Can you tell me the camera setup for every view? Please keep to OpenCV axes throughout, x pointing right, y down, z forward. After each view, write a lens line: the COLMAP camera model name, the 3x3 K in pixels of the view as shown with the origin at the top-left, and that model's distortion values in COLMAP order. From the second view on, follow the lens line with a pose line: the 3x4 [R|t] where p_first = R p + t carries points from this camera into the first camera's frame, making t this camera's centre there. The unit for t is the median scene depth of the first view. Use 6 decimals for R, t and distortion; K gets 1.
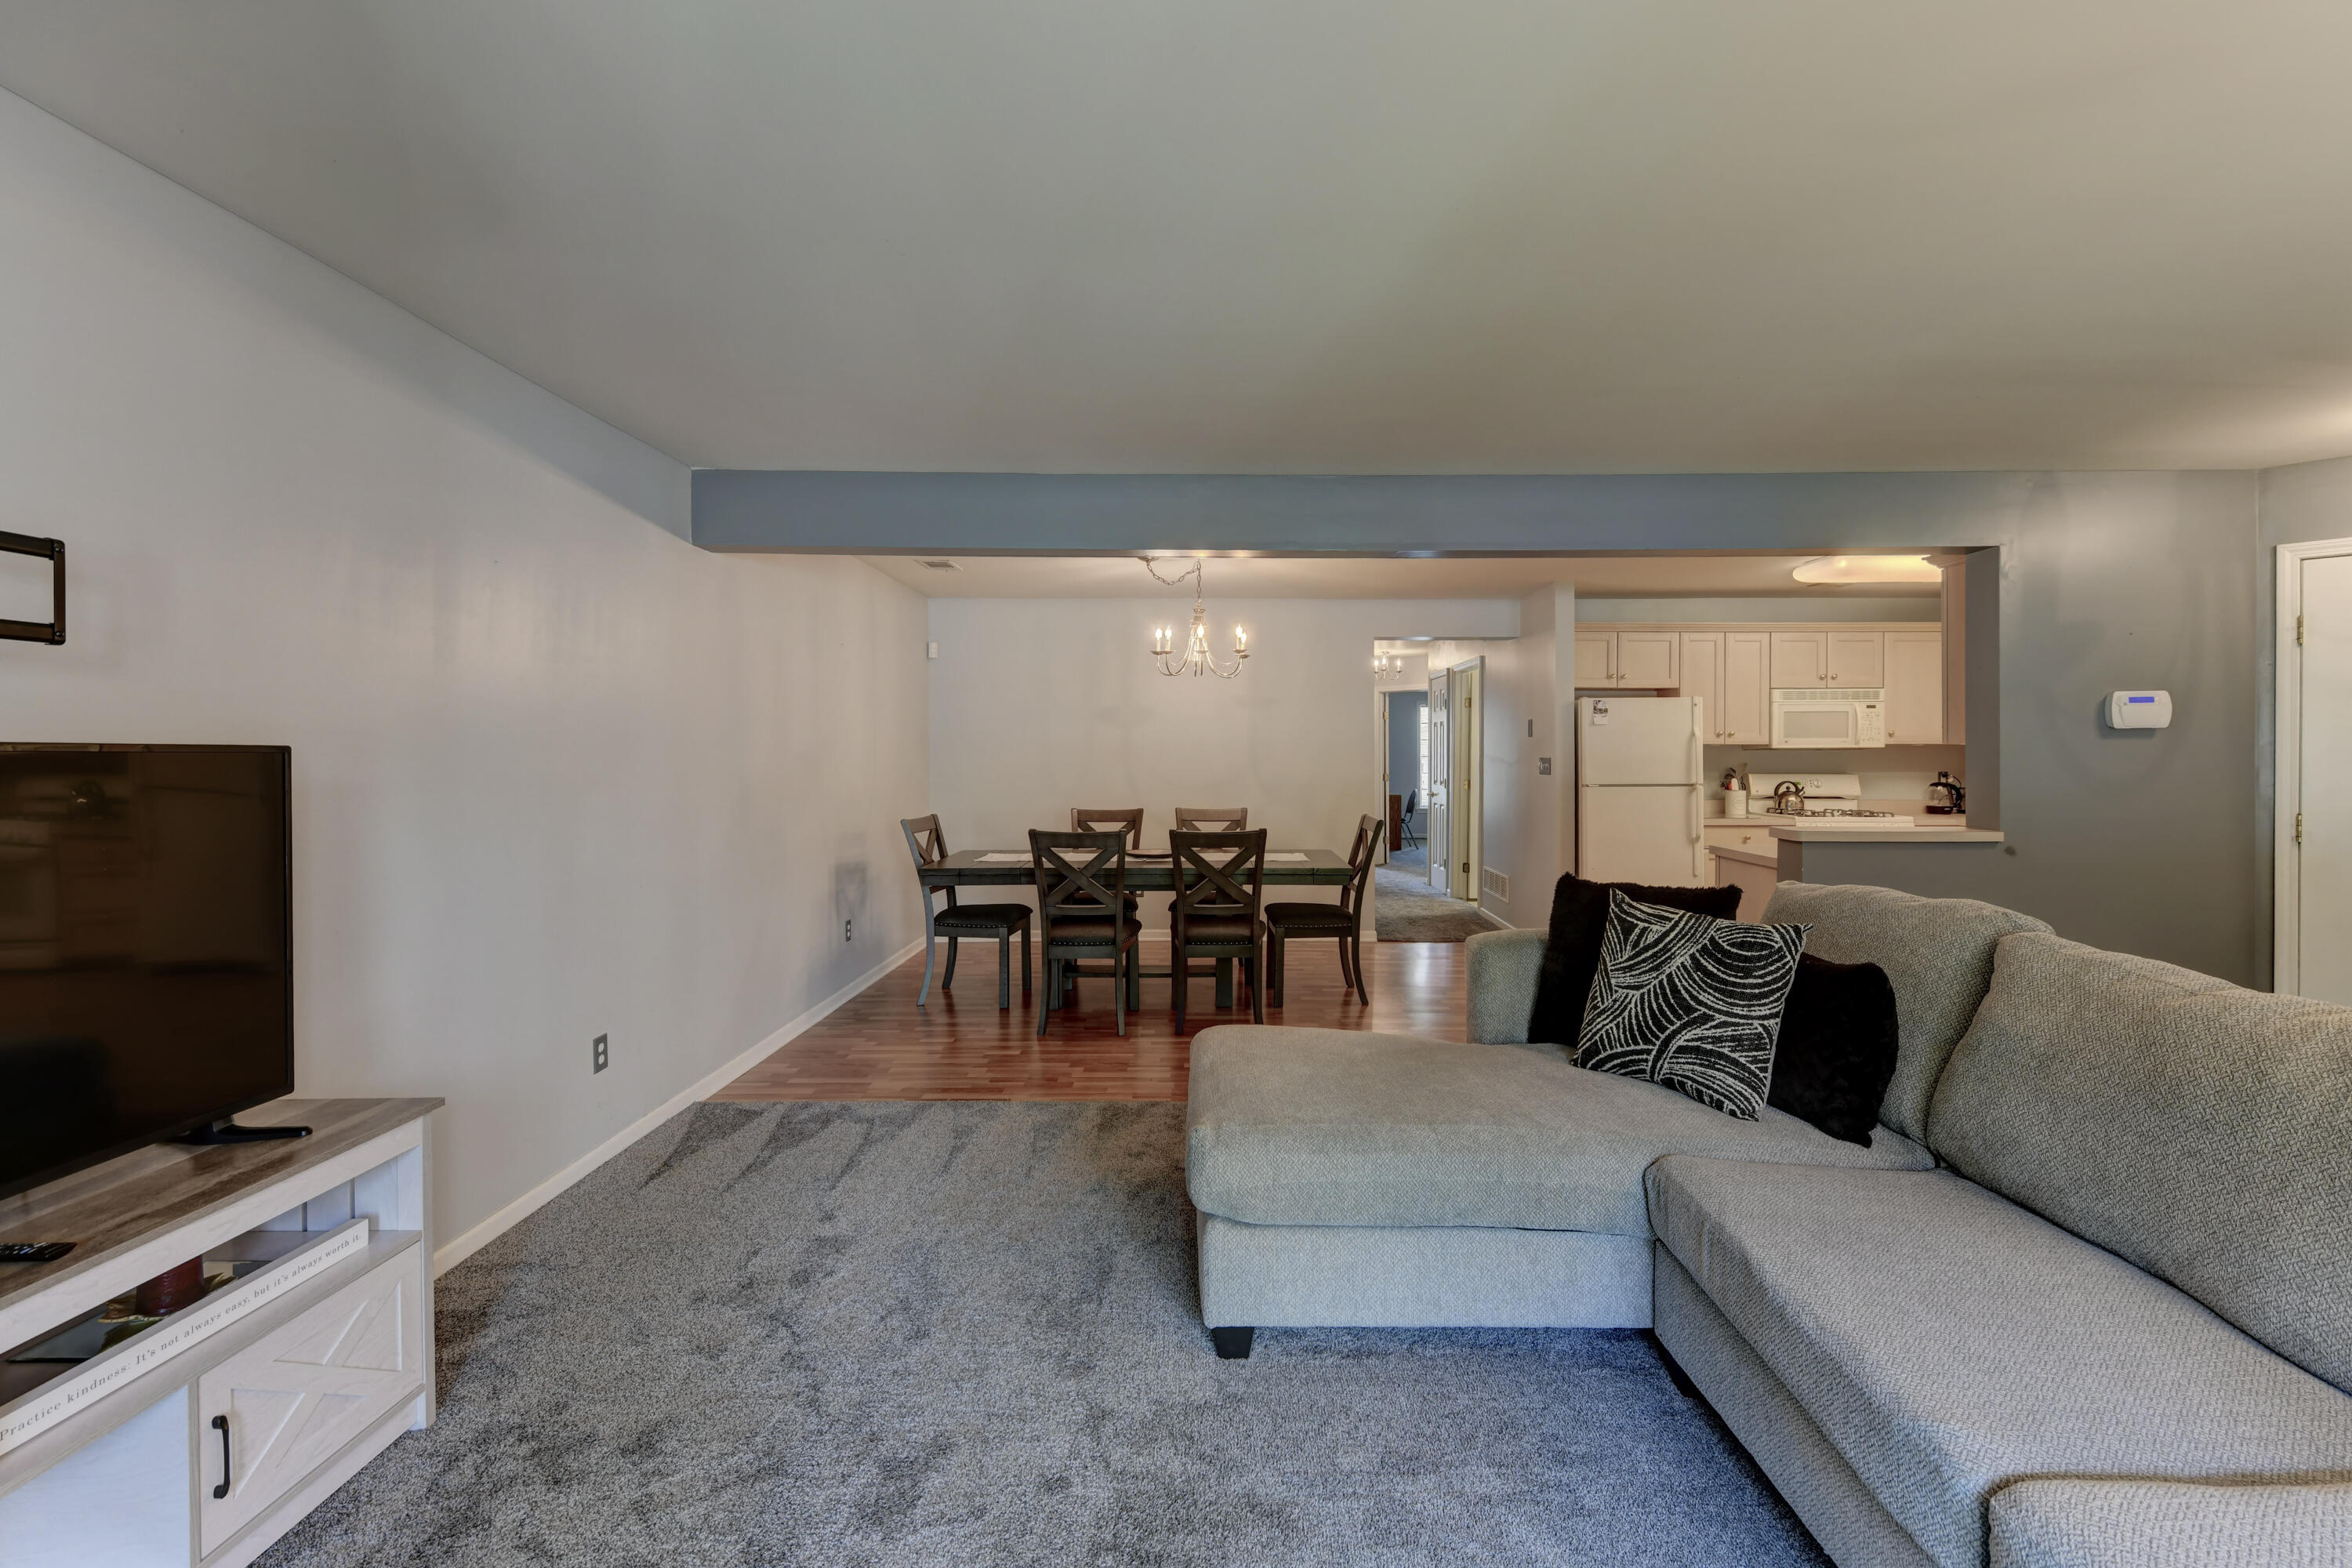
lens RADIAL K [[983.5, 0, 1212.9], [0, 983.5, 760.2], [0, 0, 1]] dist [0.010235, -0.006597]
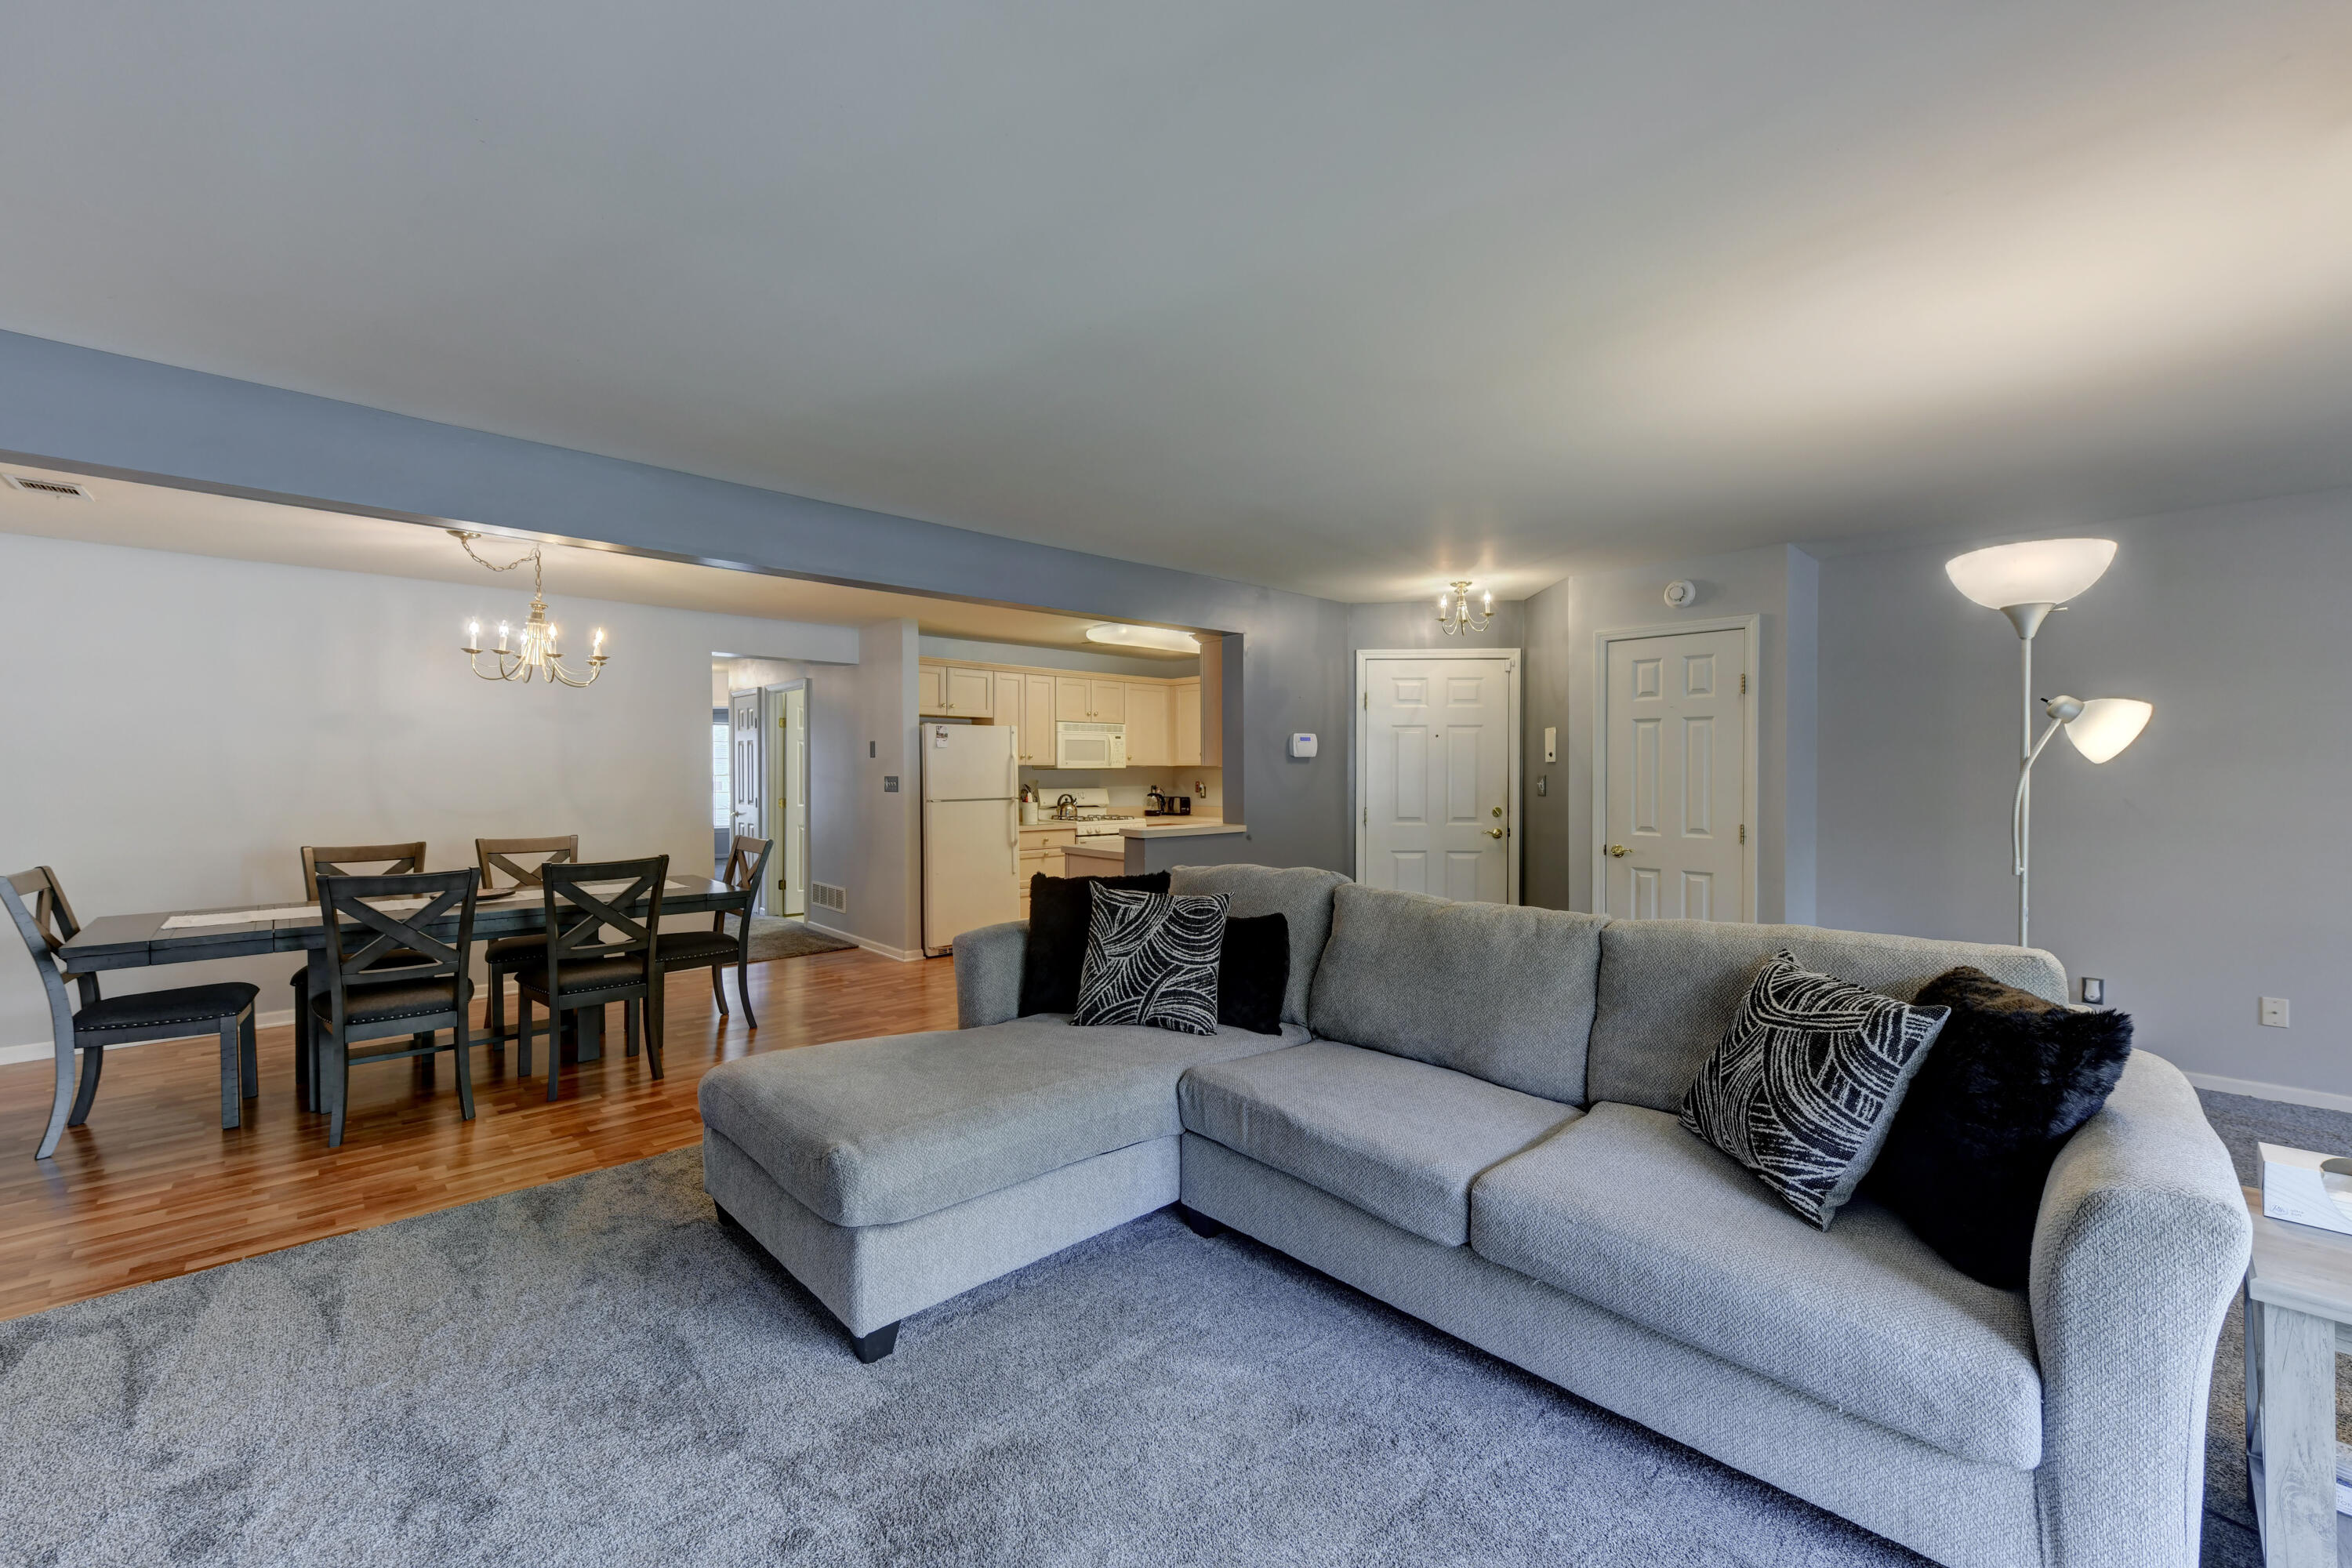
lens RADIAL K [[924.9, 0, 1184.9], [0, 924.9, 785.0], [0, 0, 1]] dist [0.002011, 0.000180]
pose [[0.728922, -0.009975, 0.684524, -0.248509], [0.005134, 0.999945, 0.009104, -0.001553], [-0.684577, -0.003122, 0.728934, 0.045847]]
